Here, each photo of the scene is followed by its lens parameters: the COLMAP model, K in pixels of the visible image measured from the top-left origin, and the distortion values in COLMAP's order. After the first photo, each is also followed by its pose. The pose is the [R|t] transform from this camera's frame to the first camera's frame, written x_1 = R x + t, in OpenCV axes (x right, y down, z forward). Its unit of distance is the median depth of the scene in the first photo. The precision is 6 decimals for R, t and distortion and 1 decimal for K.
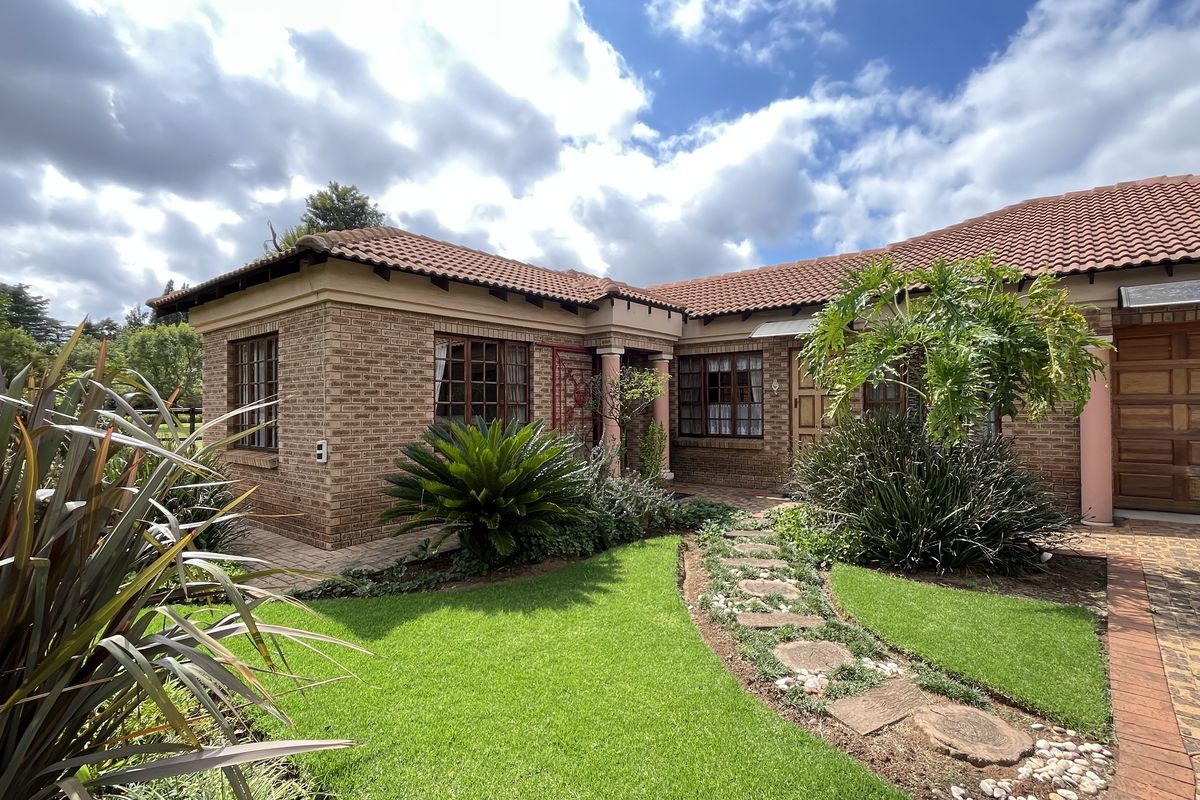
lens RADIAL K [[577.5, 0, 600.0], [0, 577.5, 400.0], [0, 0, 1]] dist [-0.002320, -0.000262]
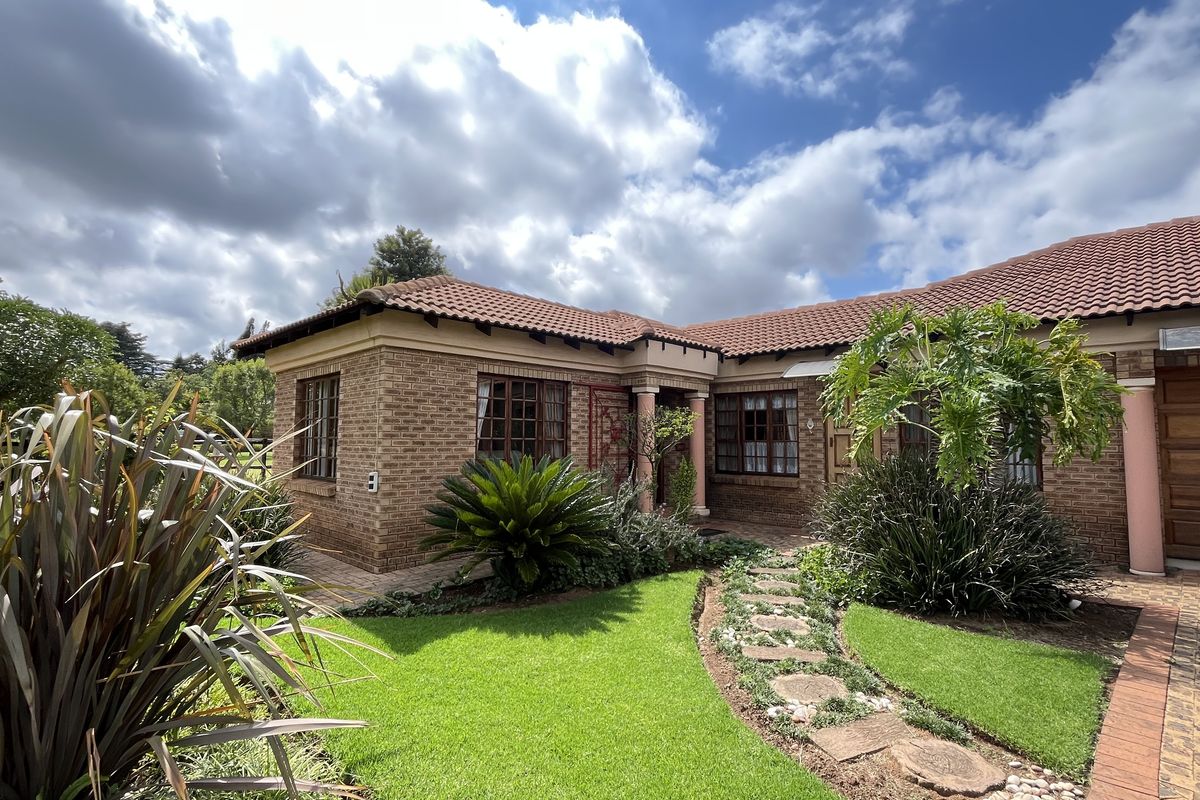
lens RADIAL K [[577.5, 0, 600.0], [0, 577.5, 400.0], [0, 0, 1]] dist [-0.002320, -0.000262]
pose [[0.995730, 0.006138, -0.092114, 0.049413], [-0.011462, 0.998287, -0.057377, -0.008887], [0.091604, 0.058187, 0.994094, -0.062891]]
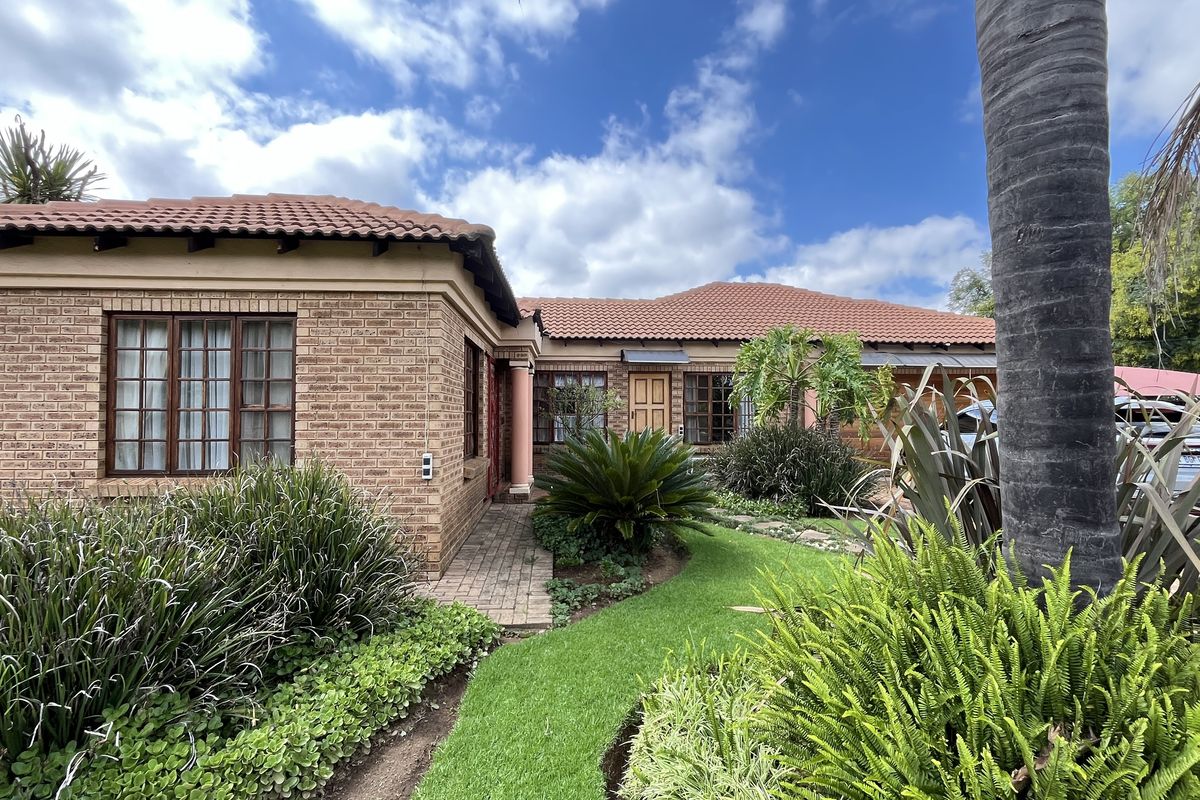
lens RADIAL K [[577.5, 0, 600.0], [0, 577.5, 400.0], [0, 0, 1]] dist [-0.002320, -0.000262]
pose [[0.724833, 0.026531, 0.688414, -0.933549], [-0.011304, 0.999582, -0.026621, 0.011218], [-0.688832, 0.011513, 0.724830, 0.213182]]
